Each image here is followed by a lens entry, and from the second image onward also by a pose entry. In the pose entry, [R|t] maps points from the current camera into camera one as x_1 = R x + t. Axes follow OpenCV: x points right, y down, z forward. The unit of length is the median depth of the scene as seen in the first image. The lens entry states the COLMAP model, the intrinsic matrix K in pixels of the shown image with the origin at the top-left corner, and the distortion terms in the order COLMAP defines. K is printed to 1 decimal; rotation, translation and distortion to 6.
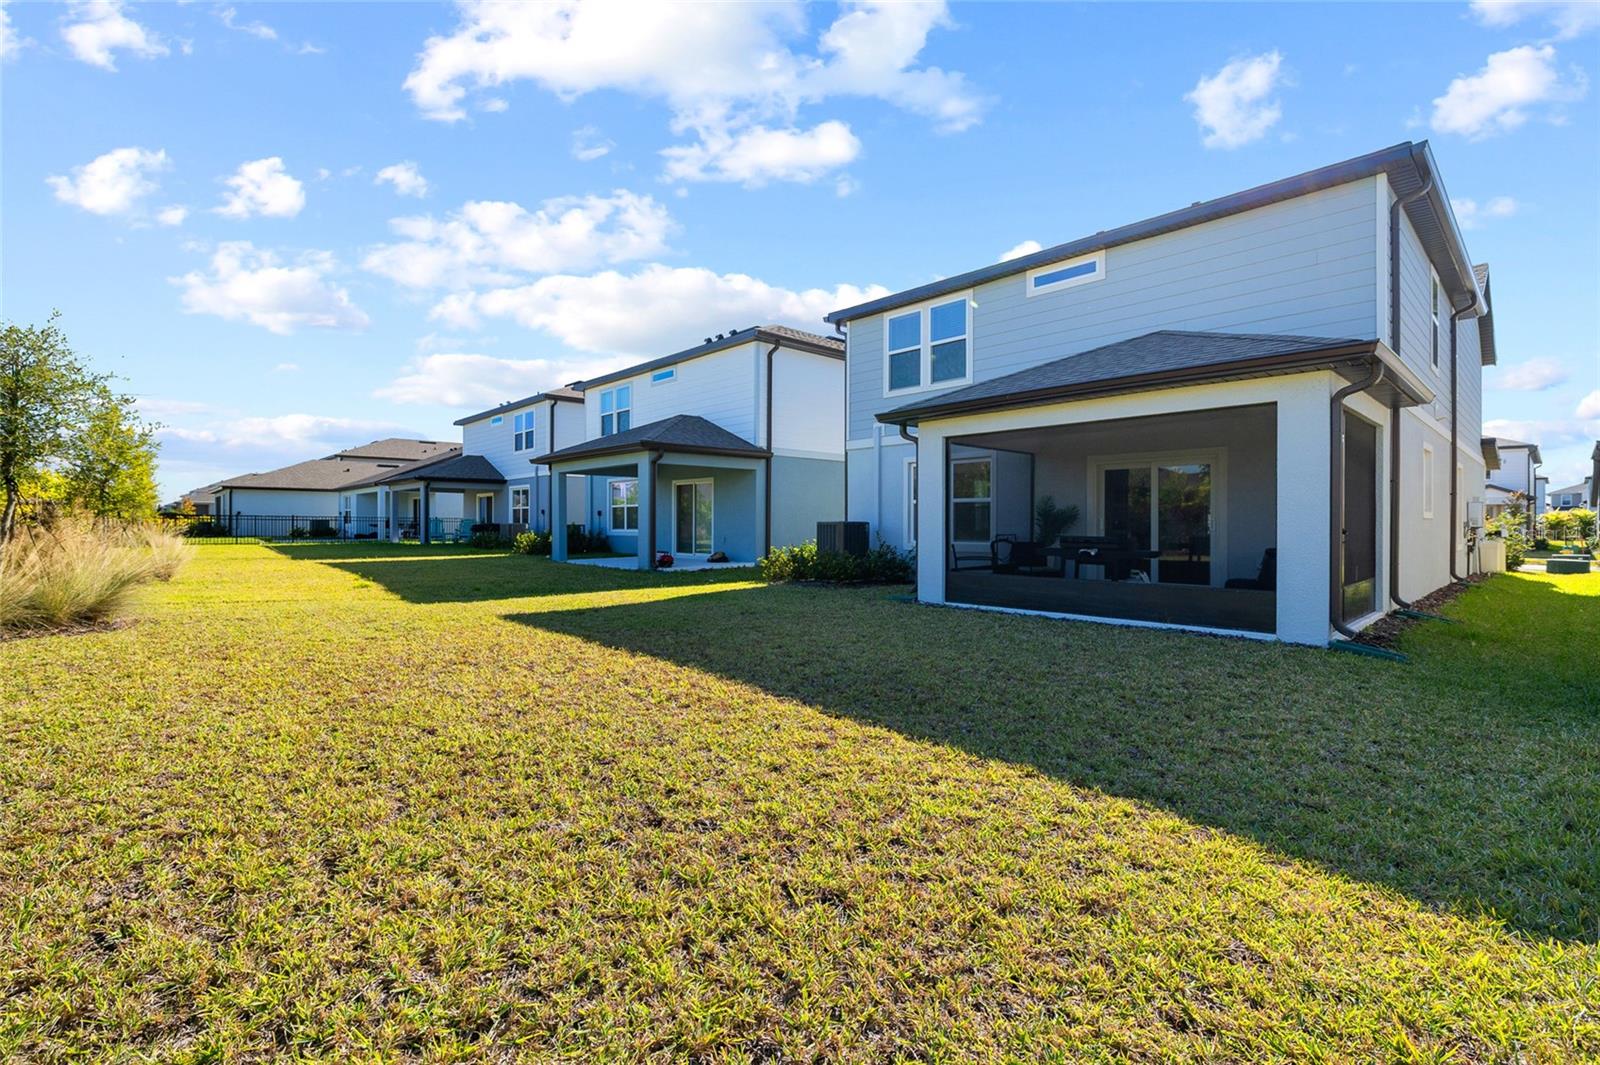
lens RADIAL K [[719.0, 0, 801.8], [0, 719.0, 529.2], [0, 0, 1]] dist [0.000445, -0.000155]
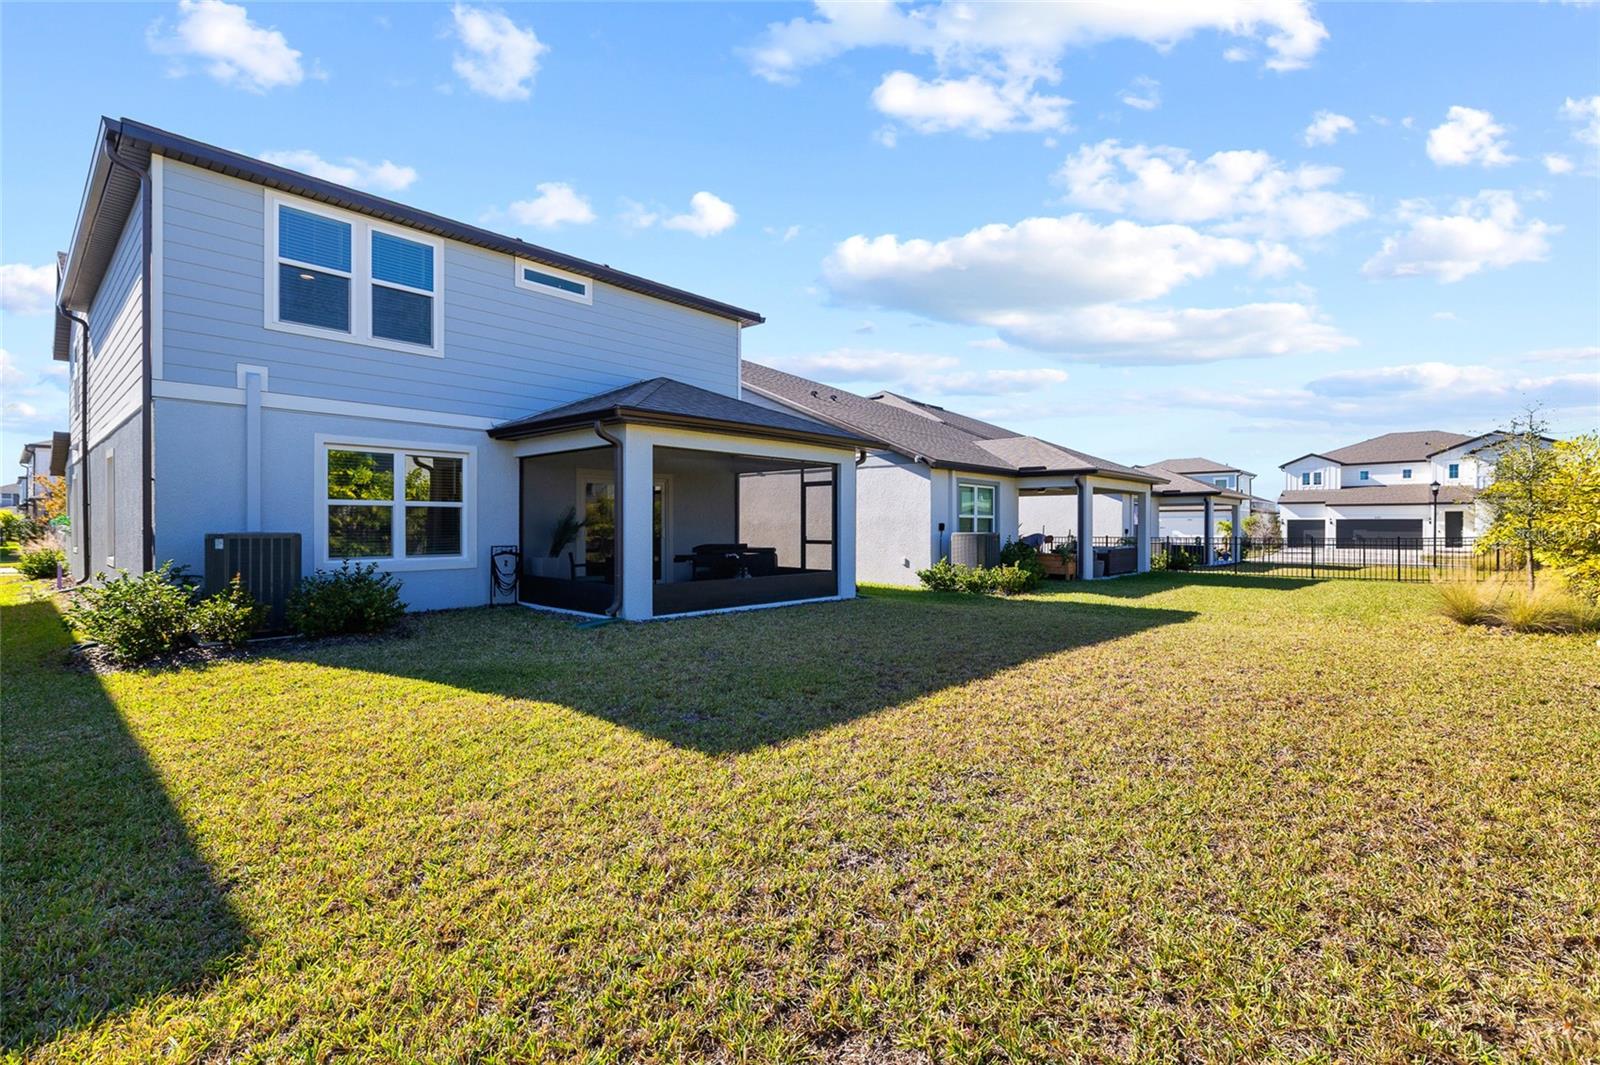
lens RADIAL K [[719.0, 0, 797.7], [0, 719.0, 527.5], [0, 0, 1]] dist [0.000445, -0.000155]
pose [[-0.078673, -0.007756, 0.996870, -0.590119], [0.001538, 0.999968, 0.007901, -0.019104], [-0.996899, 0.002155, -0.078659, 0.667792]]
